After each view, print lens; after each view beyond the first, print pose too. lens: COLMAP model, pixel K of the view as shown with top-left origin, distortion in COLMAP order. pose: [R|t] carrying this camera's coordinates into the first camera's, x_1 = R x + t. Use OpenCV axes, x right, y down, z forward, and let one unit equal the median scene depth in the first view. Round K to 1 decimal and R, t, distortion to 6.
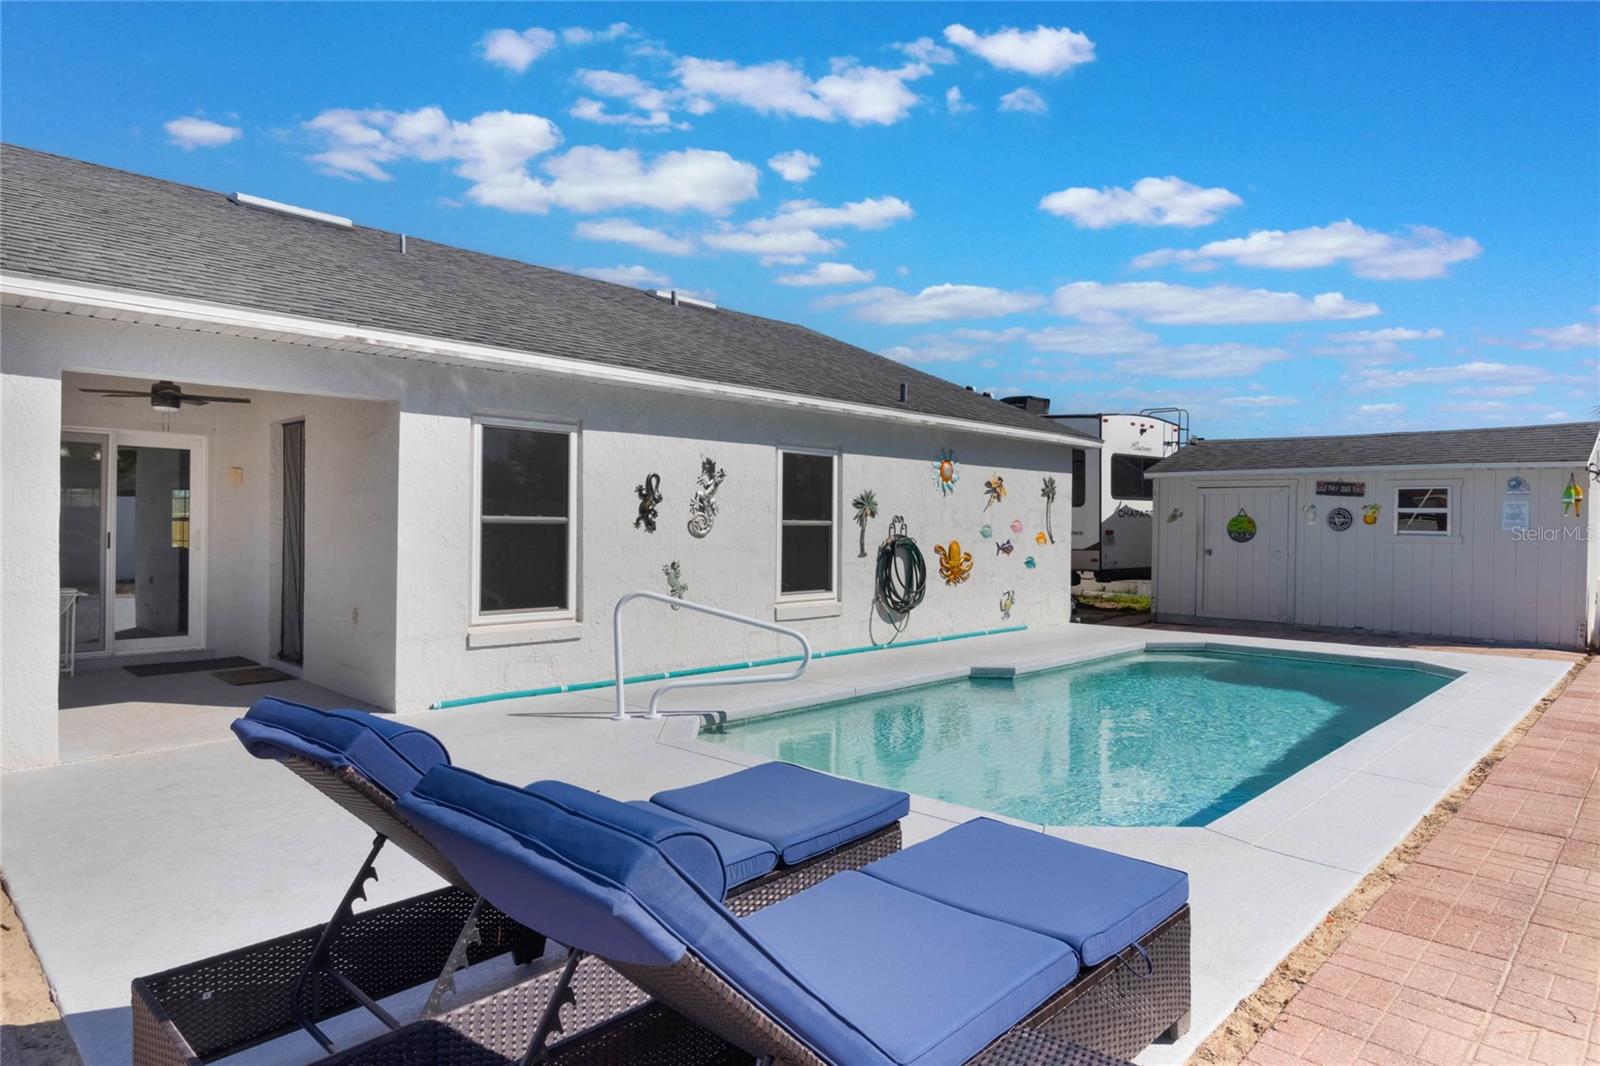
lens RADIAL K [[918.2, 0, 761.6], [0, 918.2, 530.9], [0, 0, 1]] dist [0.002832, 0.000874]
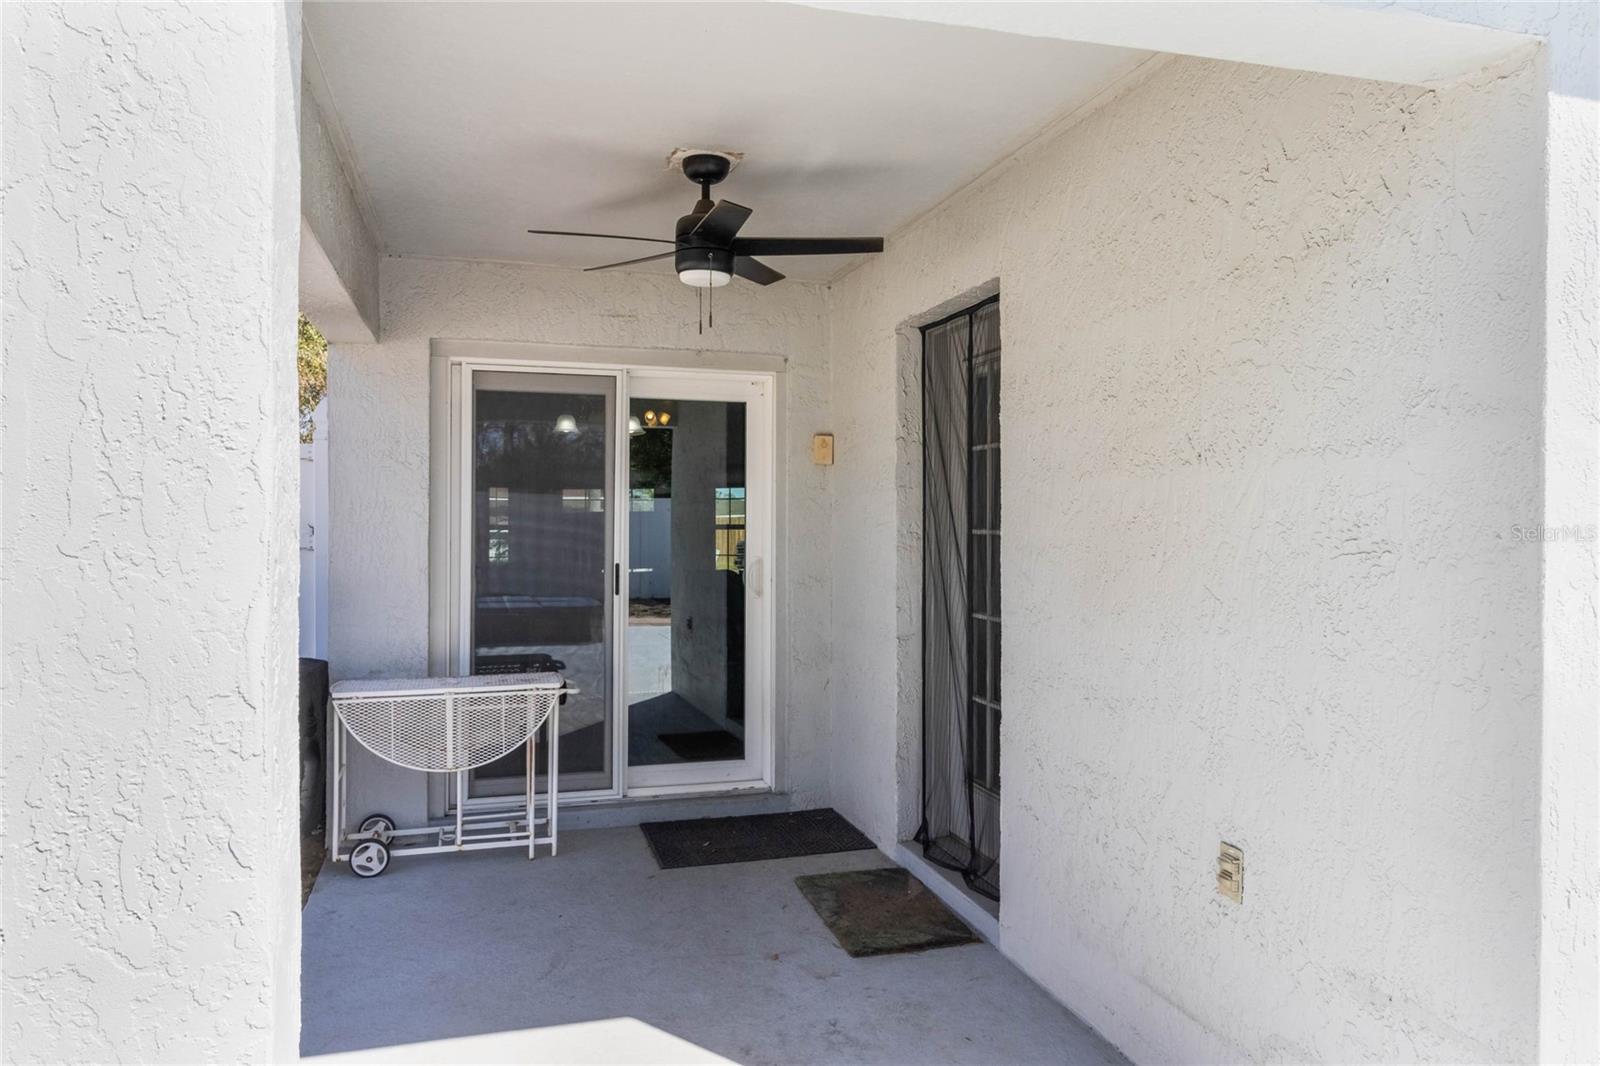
lens RADIAL K [[1109.5, 0, 800.0], [0, 1109.5, 533.0], [0, 0, 1]] dist [-0.000899, -0.000174]
pose [[0.880532, -0.003632, -0.473973, -0.300563], [0.004153, 0.999991, 0.000052, -0.013950], [0.473968, -0.002014, 0.880540, 0.466162]]
